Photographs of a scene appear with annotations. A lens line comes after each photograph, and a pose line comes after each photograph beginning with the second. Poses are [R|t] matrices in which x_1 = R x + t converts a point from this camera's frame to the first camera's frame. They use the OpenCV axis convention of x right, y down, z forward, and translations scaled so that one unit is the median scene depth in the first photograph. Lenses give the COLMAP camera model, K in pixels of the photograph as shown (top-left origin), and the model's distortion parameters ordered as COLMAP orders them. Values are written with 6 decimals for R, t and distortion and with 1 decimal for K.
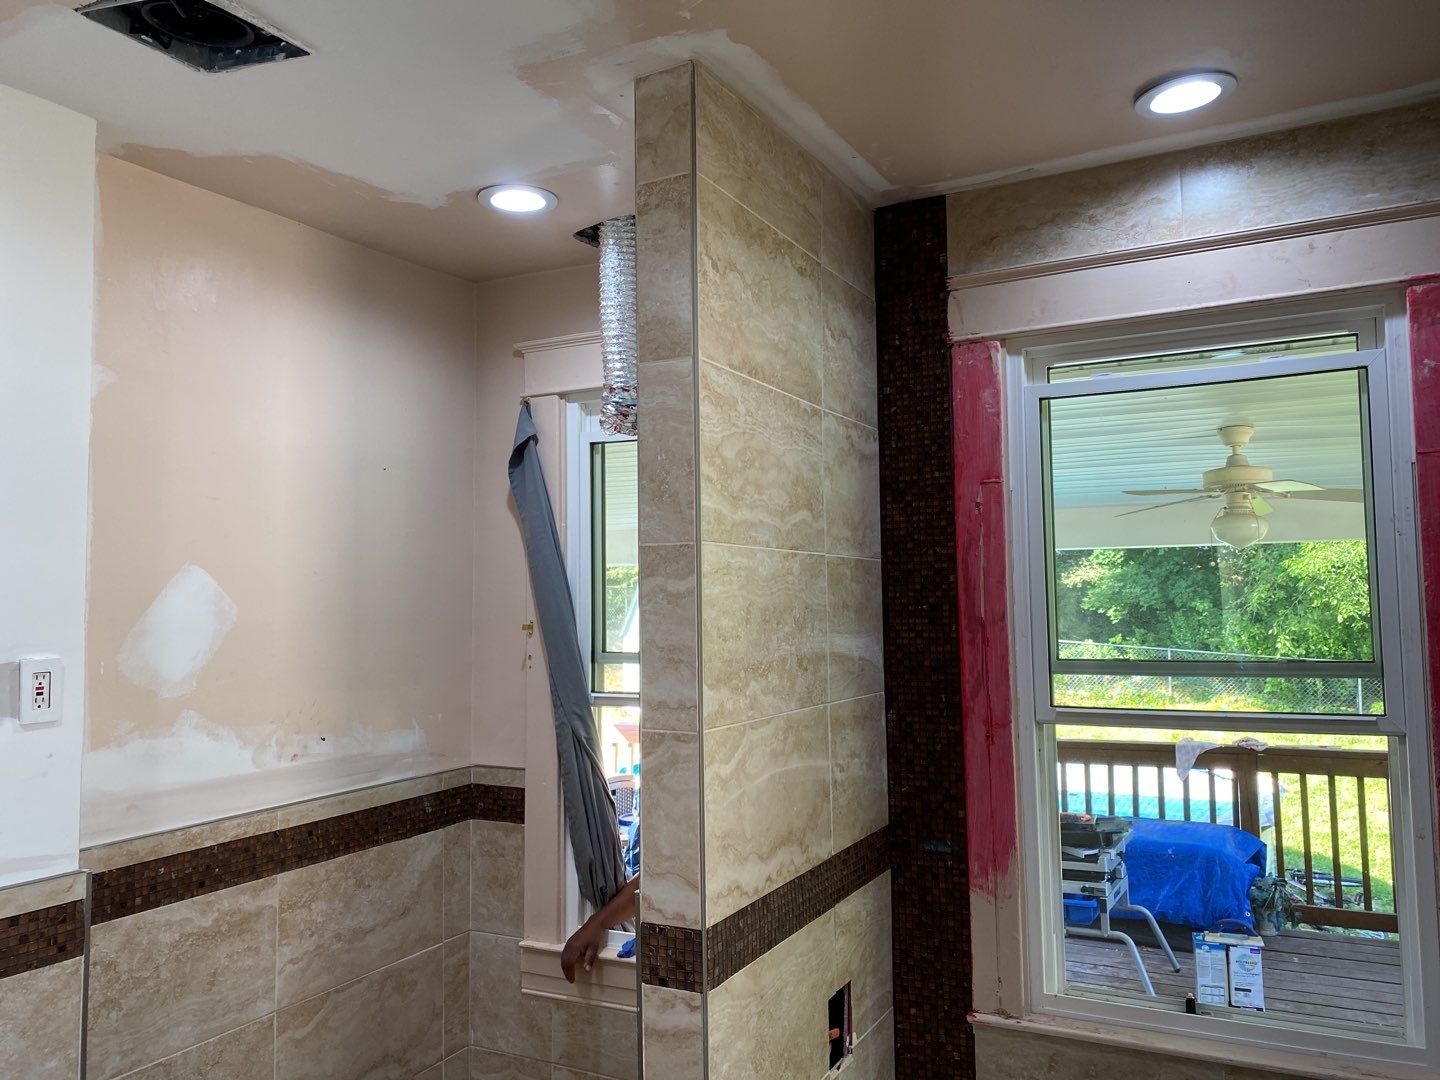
lens RADIAL K [[1095.5, 0, 728.0], [0, 1095.5, 531.7], [0, 0, 1]] dist [0.054519, -0.060663]
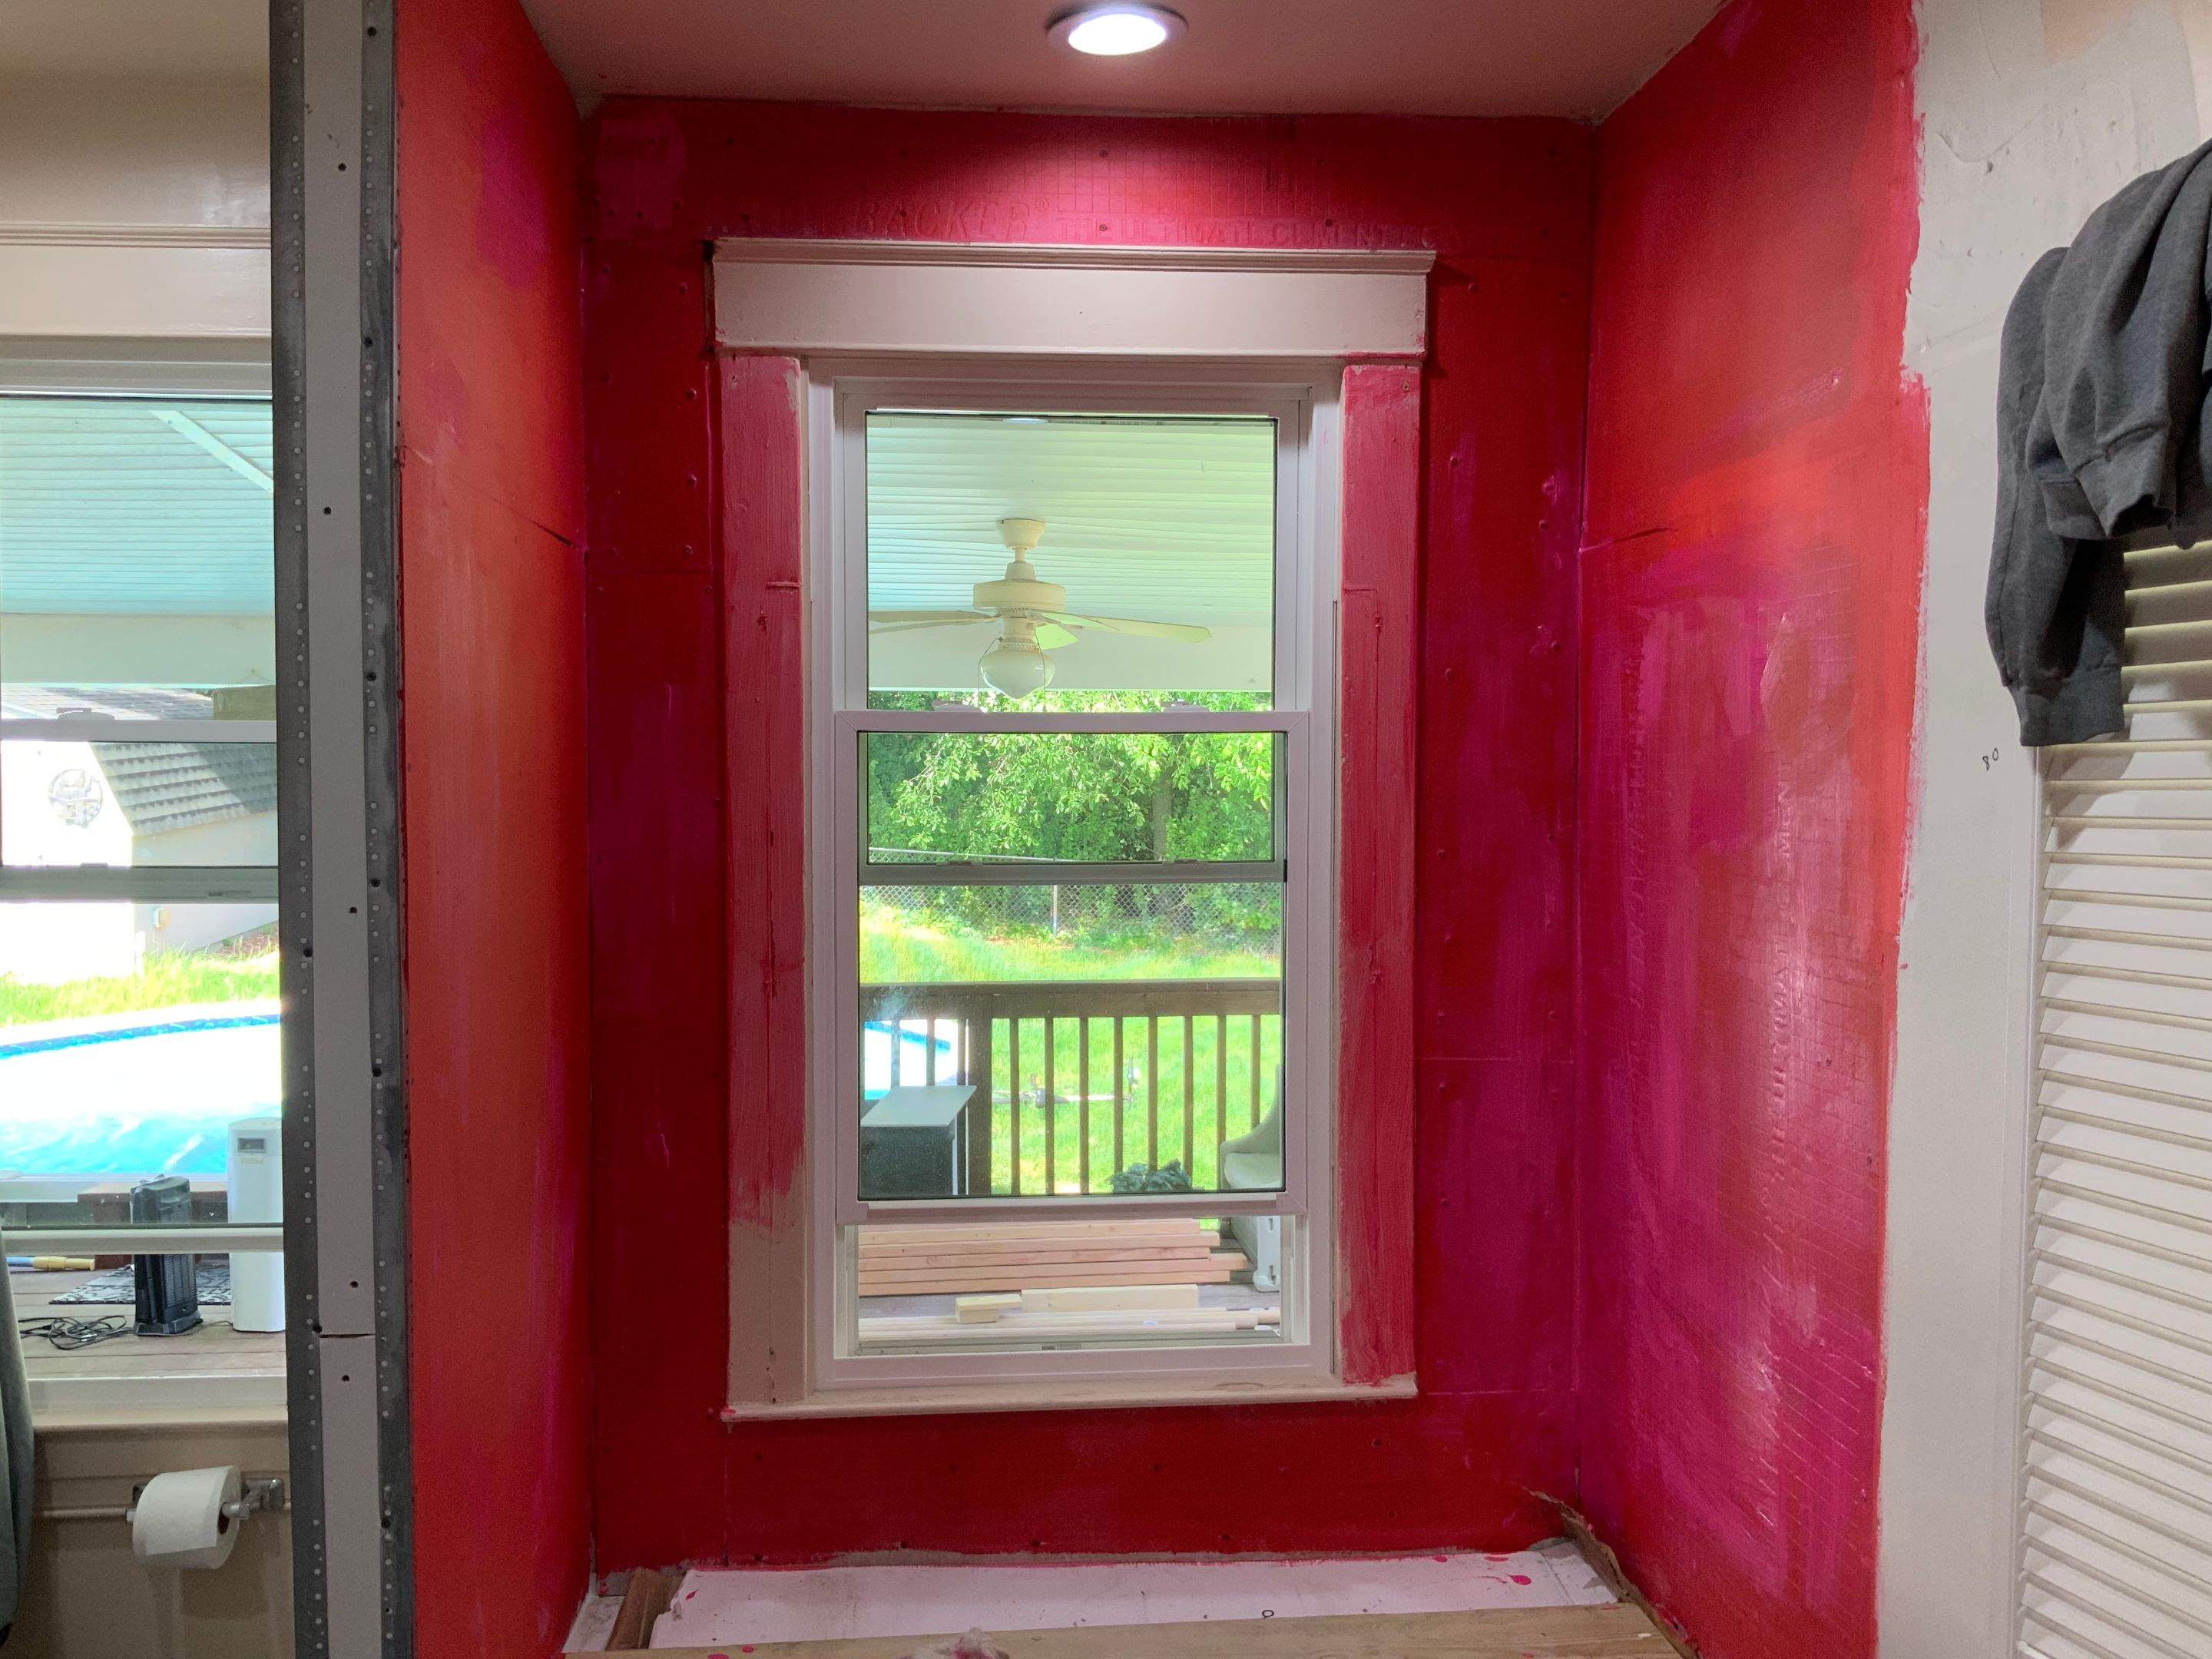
lens RADIAL K [[1830.7, 0, 1113.5], [0, 1830.7, 824.2], [0, 0, 1]] dist [0.025143, -0.009837]
pose [[0.845807, -0.000740, 0.533488, -0.162229], [-0.049309, 0.995610, 0.079556, -0.001849], [-0.531205, -0.093595, 0.842058, 0.004727]]
